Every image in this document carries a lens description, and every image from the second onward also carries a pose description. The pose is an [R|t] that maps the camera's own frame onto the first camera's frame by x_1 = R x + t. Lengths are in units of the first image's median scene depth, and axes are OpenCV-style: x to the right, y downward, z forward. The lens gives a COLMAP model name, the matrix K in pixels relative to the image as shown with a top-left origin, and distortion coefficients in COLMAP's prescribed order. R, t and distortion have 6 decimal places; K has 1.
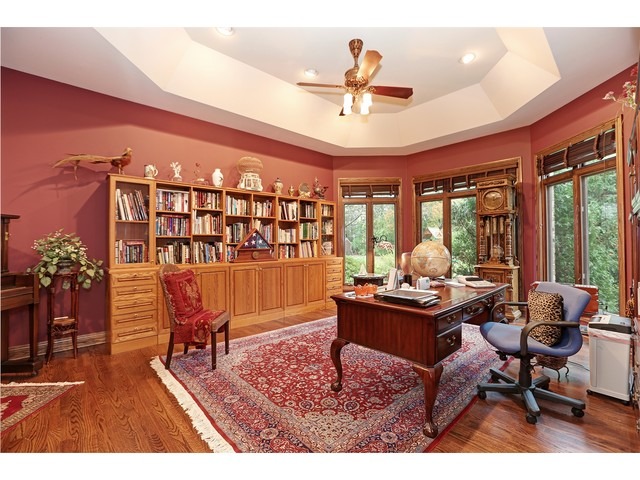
lens RADIAL K [[290.7, 0, 320.6], [0, 290.7, 238.3], [0, 0, 1]] dist [-0.025046, 0.000282]
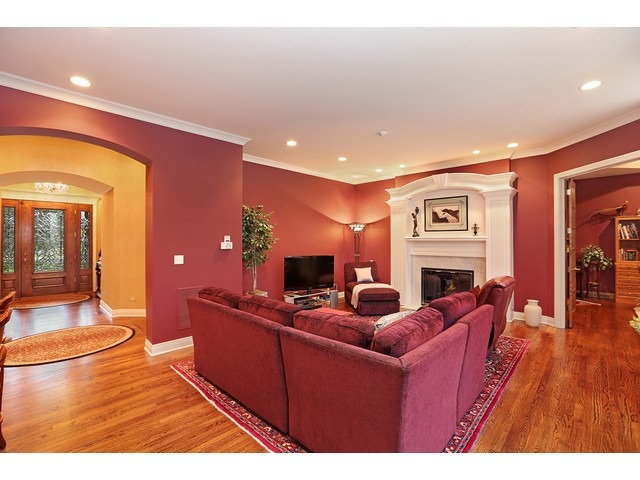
lens RADIAL K [[290.7, 0, 320.6], [0, 290.7, 238.3], [0, 0, 1]] dist [-0.025046, 0.000282]
pose [[0.059735, 0.000387, -0.998214, 1.238290], [0.018258, 0.999832, 0.001480, -0.117604], [0.998047, -0.018314, 0.059718, -1.315183]]
